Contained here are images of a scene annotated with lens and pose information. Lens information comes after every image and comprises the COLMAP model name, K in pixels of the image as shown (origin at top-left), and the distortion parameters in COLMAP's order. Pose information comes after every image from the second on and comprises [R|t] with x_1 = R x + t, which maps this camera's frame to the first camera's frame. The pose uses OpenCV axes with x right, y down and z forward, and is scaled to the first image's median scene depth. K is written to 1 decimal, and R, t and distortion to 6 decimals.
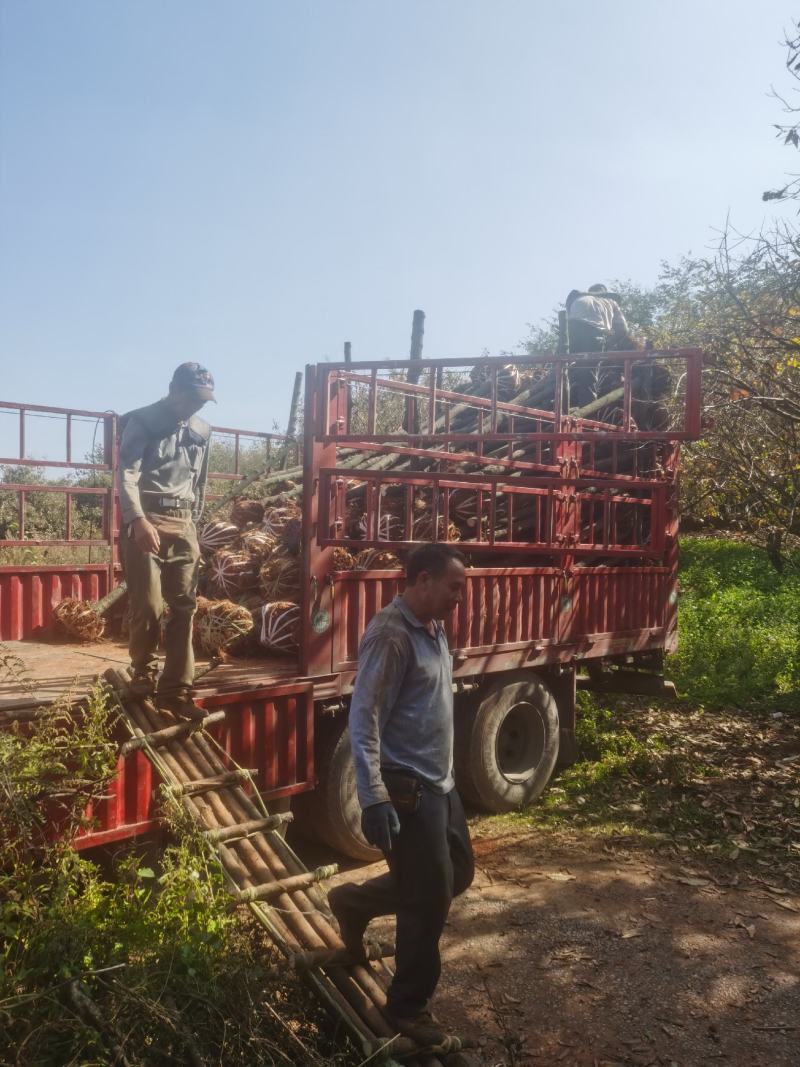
lens RADIAL K [[832.3, 0, 399.7], [0, 832.3, 526.0], [0, 0, 1]] dist [0.062050, -0.054425]
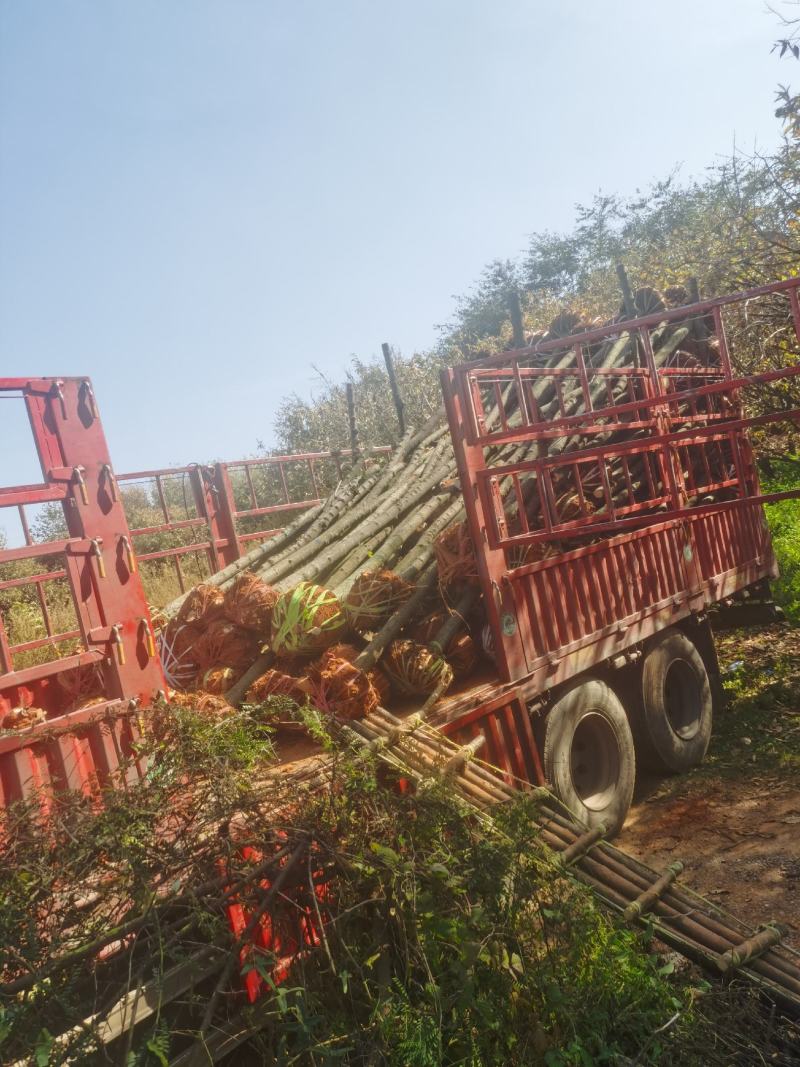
lens RADIAL K [[832.3, 0, 404.2], [0, 832.3, 529.9], [0, 0, 1]] dist [0.062050, -0.054425]
pose [[0.974037, -0.220066, 0.053127, -0.201522], [0.219012, 0.975402, 0.024983, -0.037681], [-0.057318, -0.012699, 0.998275, 0.024038]]
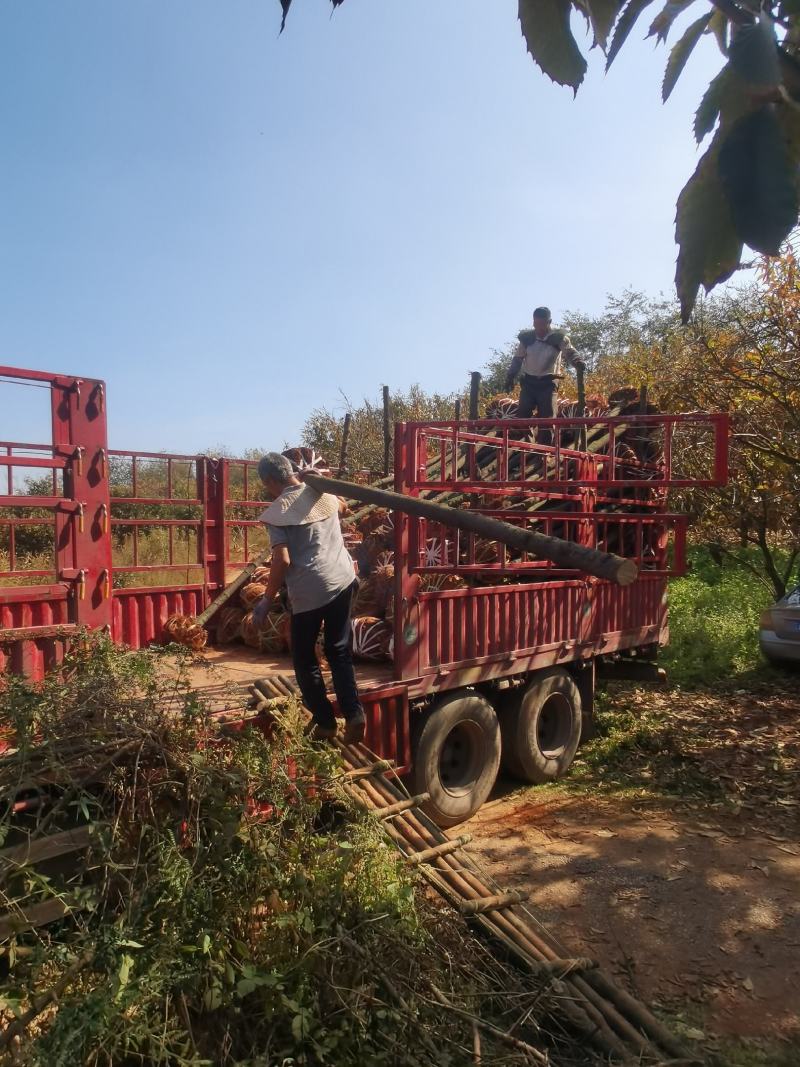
lens RADIAL K [[742.4, 0, 394.0], [0, 742.4, 541.1], [0, 0, 1]] dist [-0.007237, 0.009679]
pose [[0.999357, -0.018530, 0.030696, -0.123723], [0.017854, 0.999595, 0.022144, -0.038390], [-0.031094, -0.021582, 0.999283, -0.063904]]
